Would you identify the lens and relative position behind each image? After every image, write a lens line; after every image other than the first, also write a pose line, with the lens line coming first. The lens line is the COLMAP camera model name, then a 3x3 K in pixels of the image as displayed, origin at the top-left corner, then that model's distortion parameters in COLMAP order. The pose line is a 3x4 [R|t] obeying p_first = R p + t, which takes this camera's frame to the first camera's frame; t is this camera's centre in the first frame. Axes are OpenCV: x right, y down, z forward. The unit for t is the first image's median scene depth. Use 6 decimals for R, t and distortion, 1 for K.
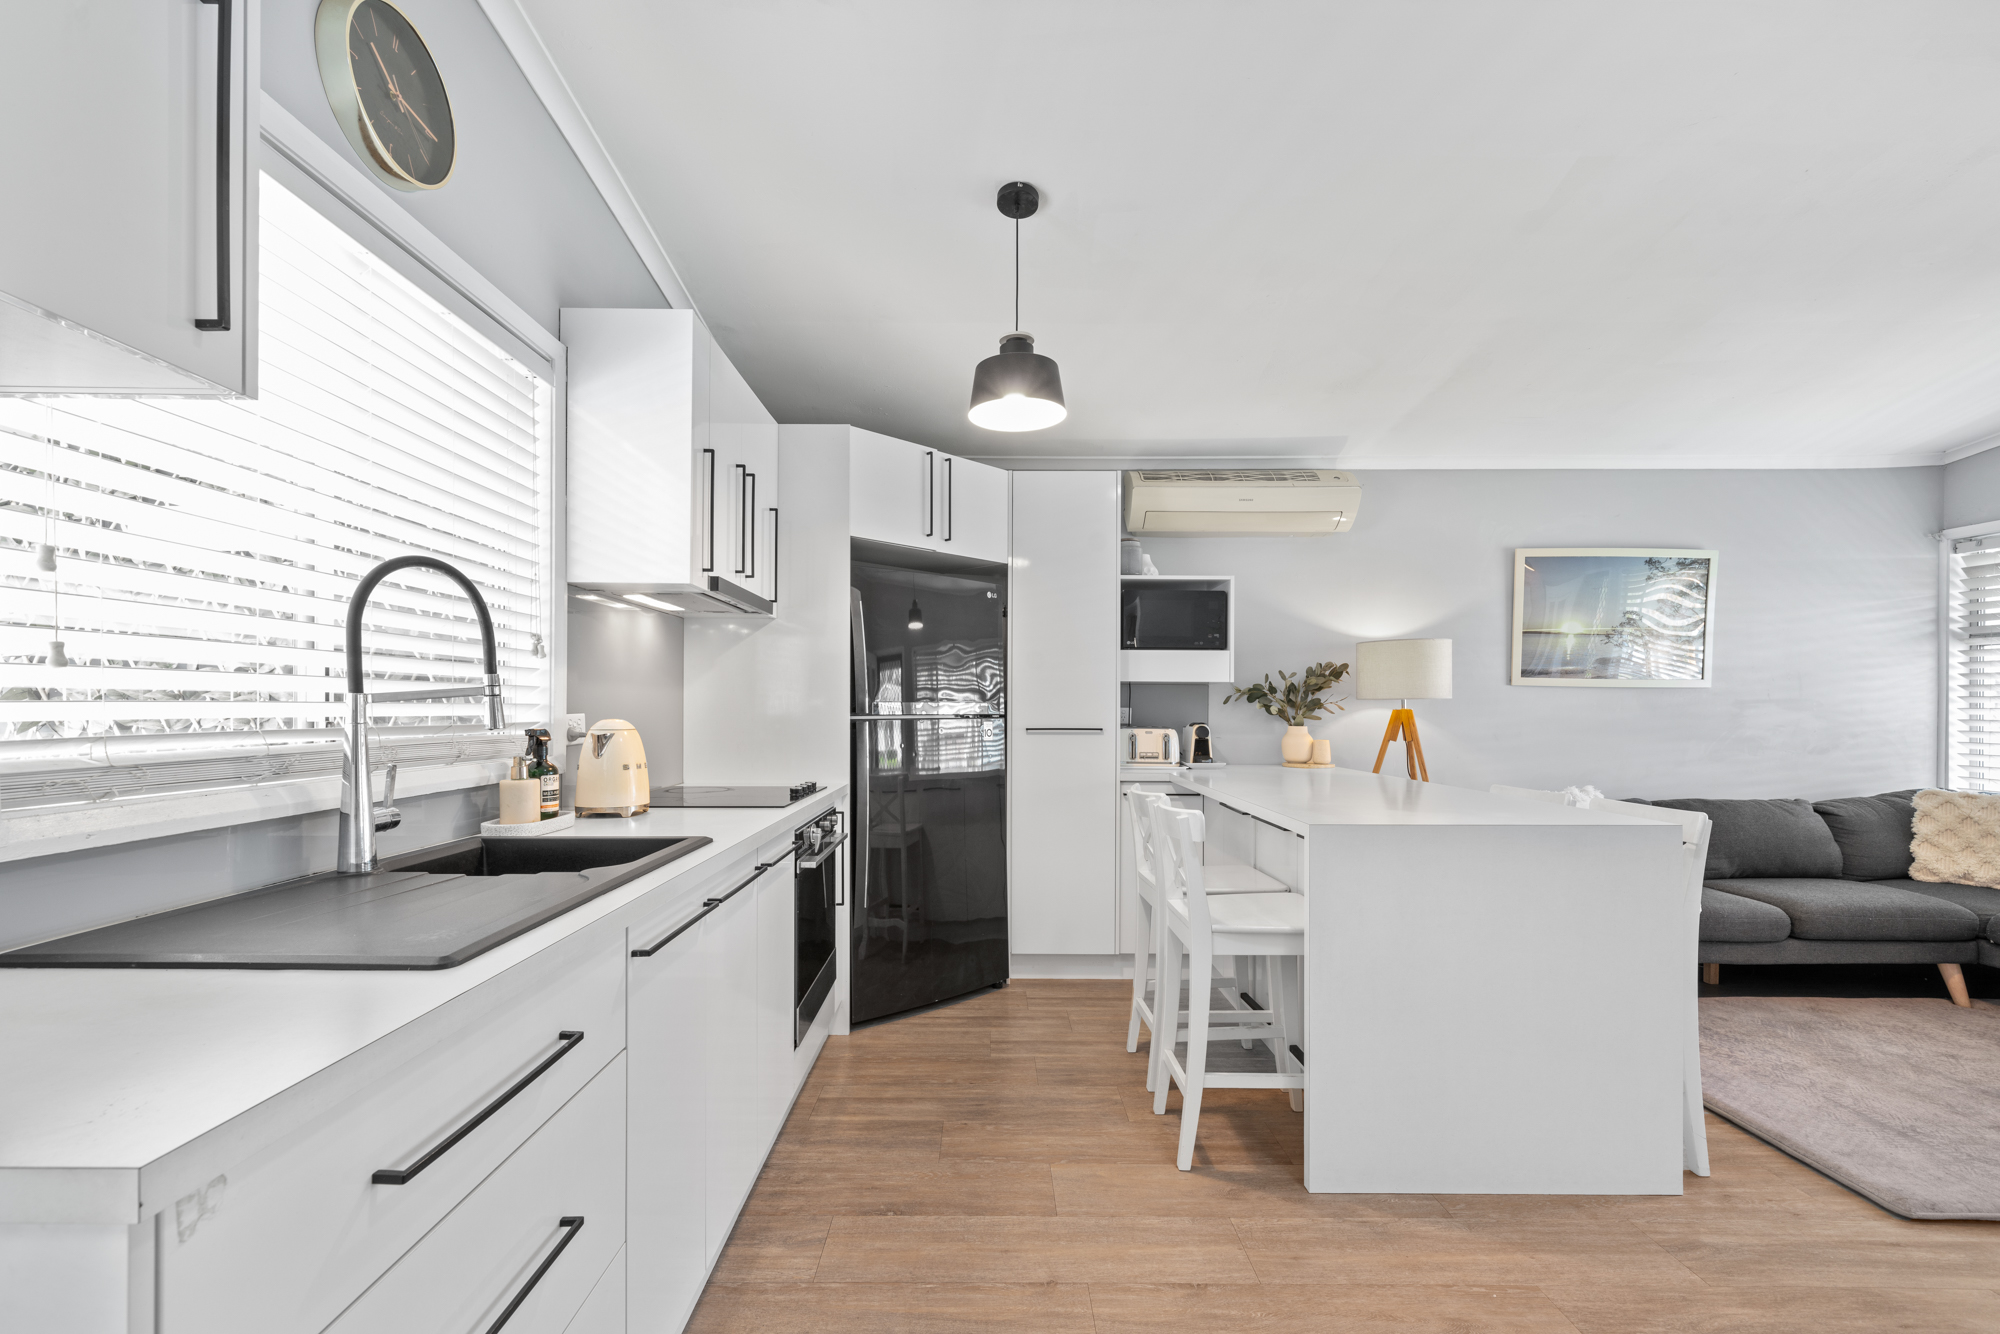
lens RADIAL K [[857.7, 0, 976.3], [0, 857.7, 717.9], [0, 0, 1]] dist [0.000834, 0.000737]
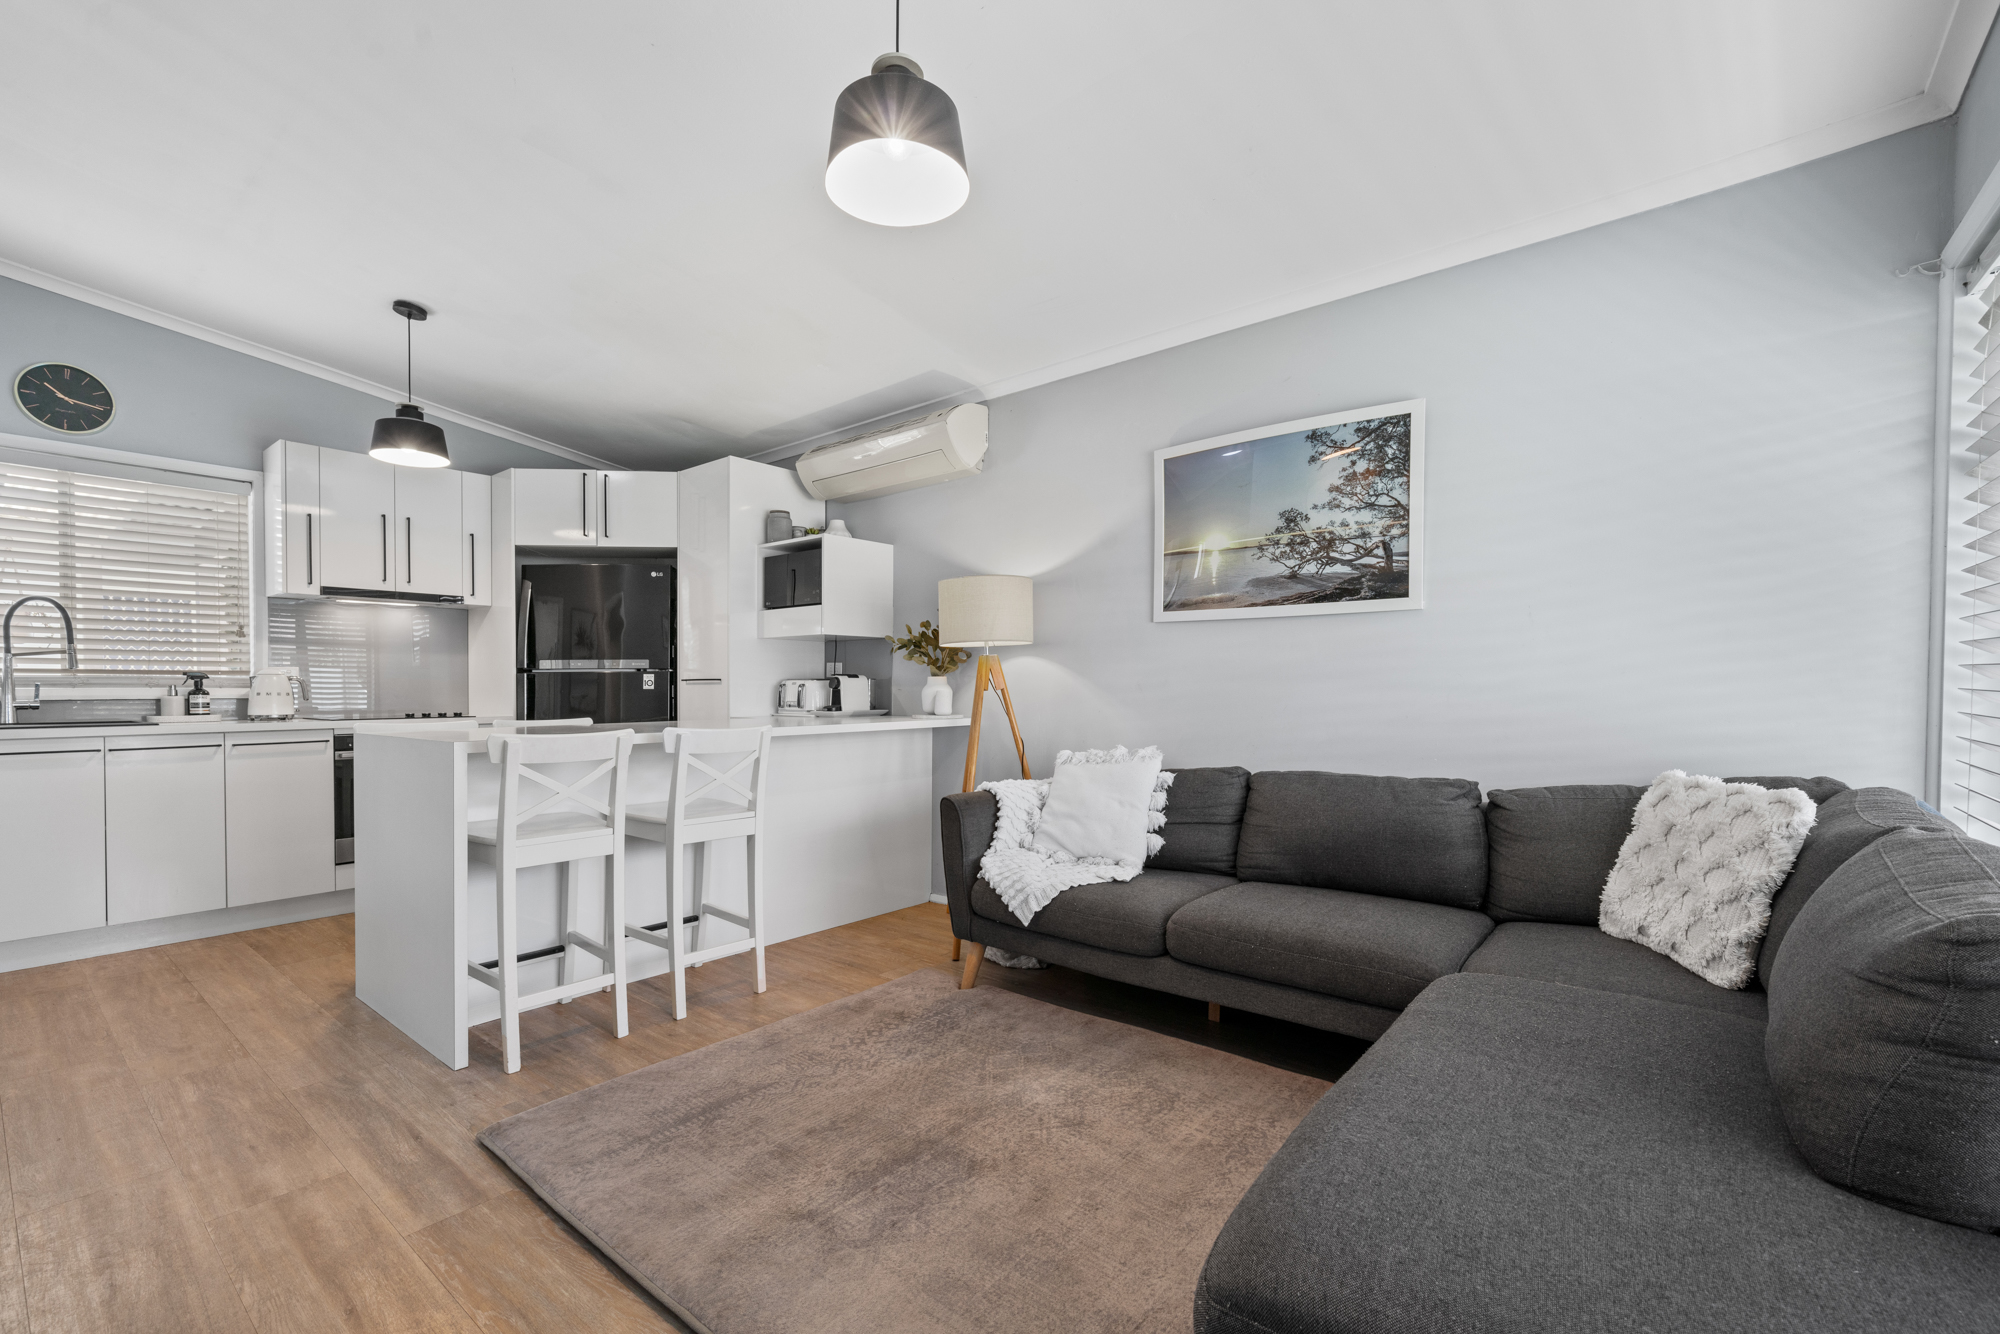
lens RADIAL K [[850.9, 0, 999.1], [0, 850.9, 713.6], [0, 0, 1]] dist [-0.015012, 0.015565]
pose [[0.777934, 0.012101, -0.628230, 1.125548], [-0.000211, 0.999820, 0.018996, 0.035936], [0.628346, -0.014645, 0.777796, 0.320679]]
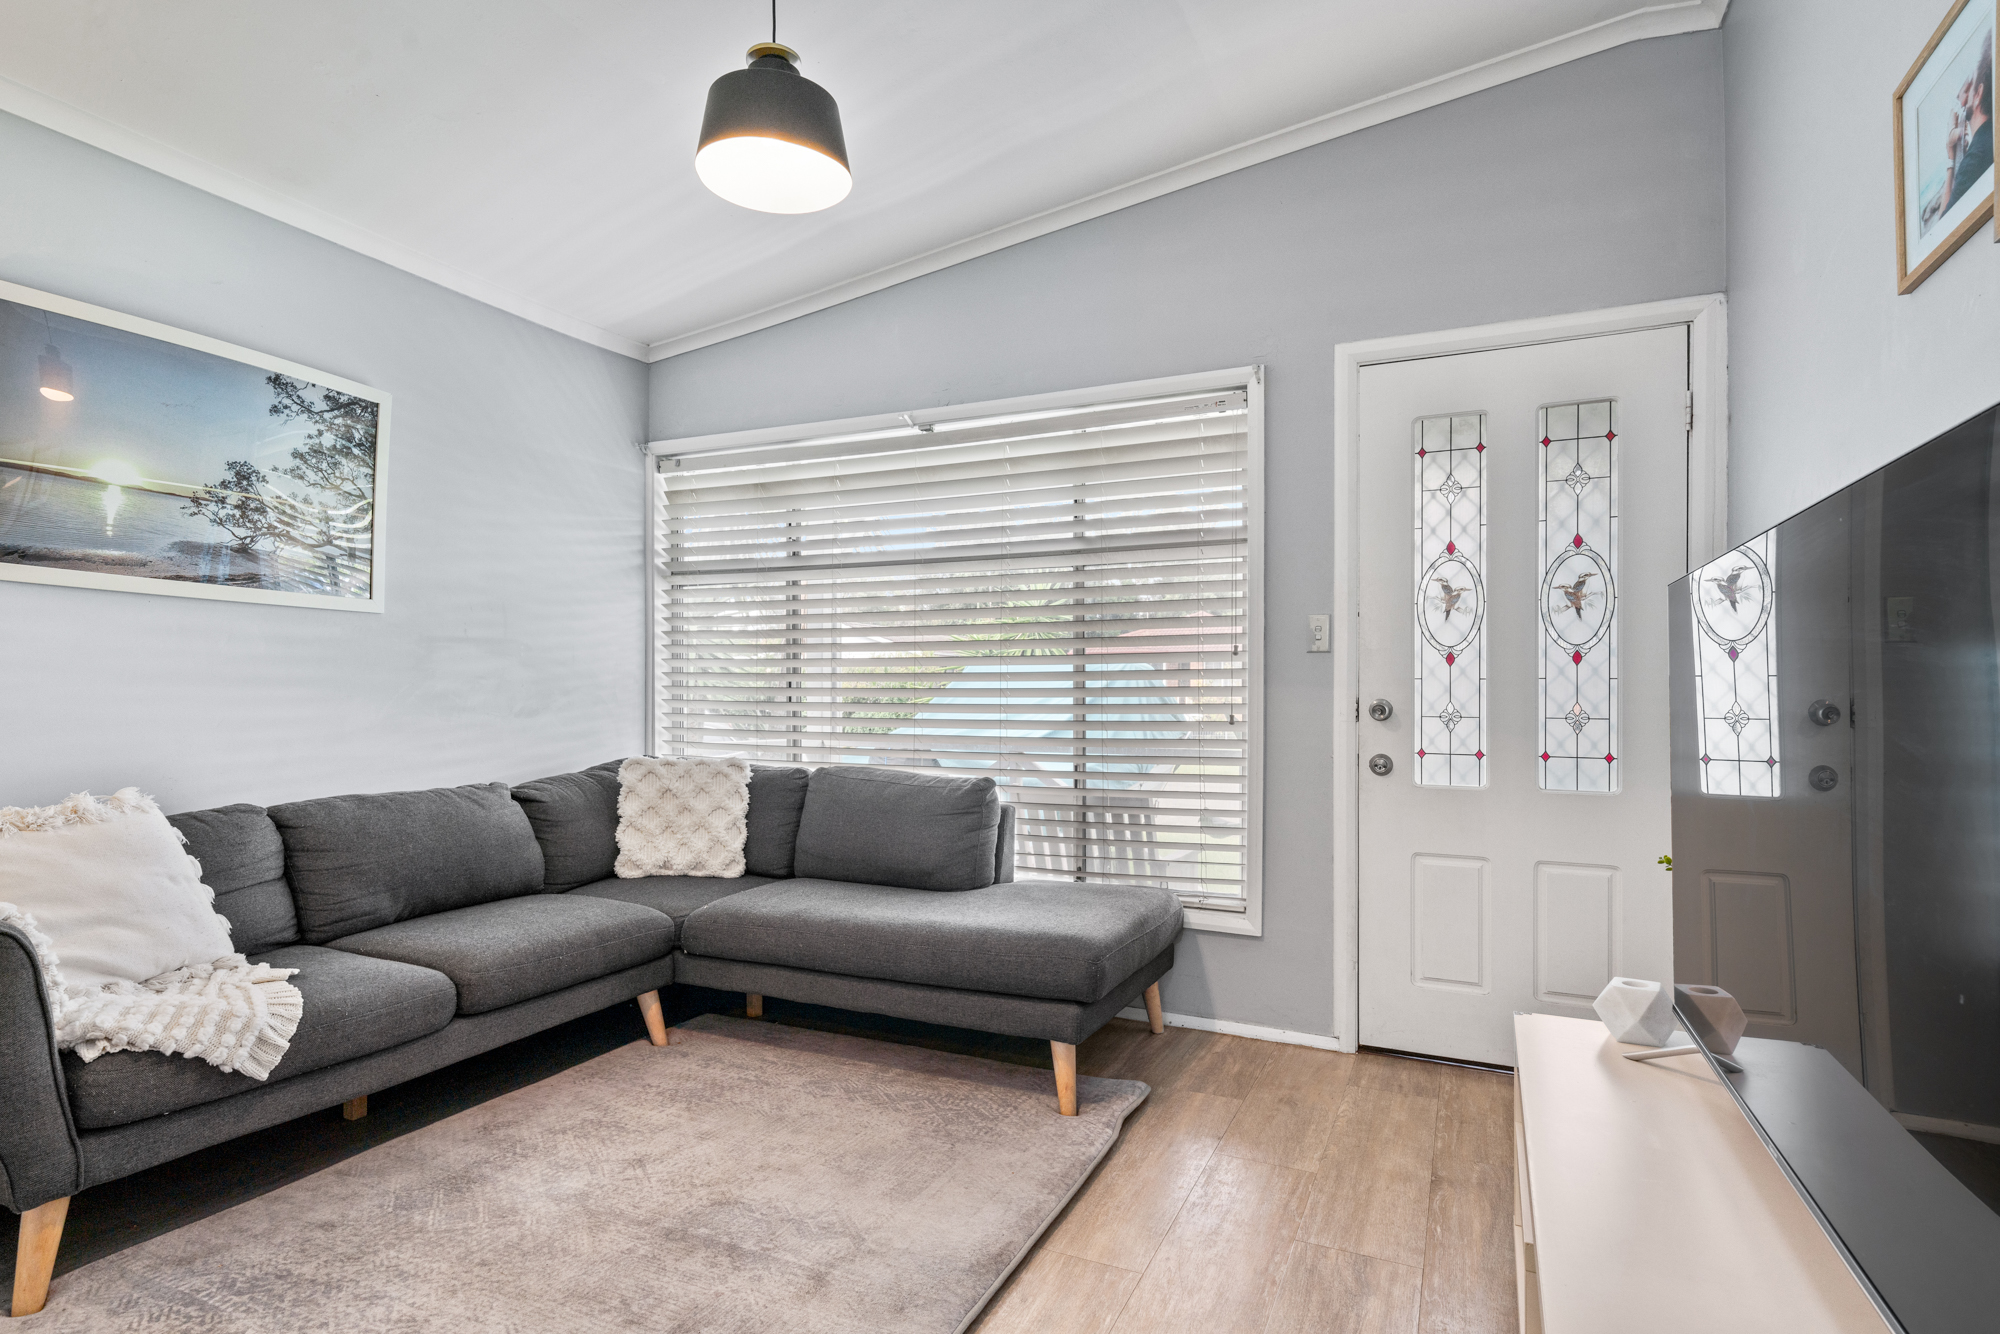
lens RADIAL K [[1032.3, 0, 996.4], [0, 1032.3, 705.7], [0, 0, 1]] dist [-0.003218, -0.001068]
pose [[0.412541, -0.008587, 0.910898, 0.396800], [0.003464, 0.999963, 0.007858, 0.030206], [-0.910932, -0.000087, 0.412556, 0.318157]]
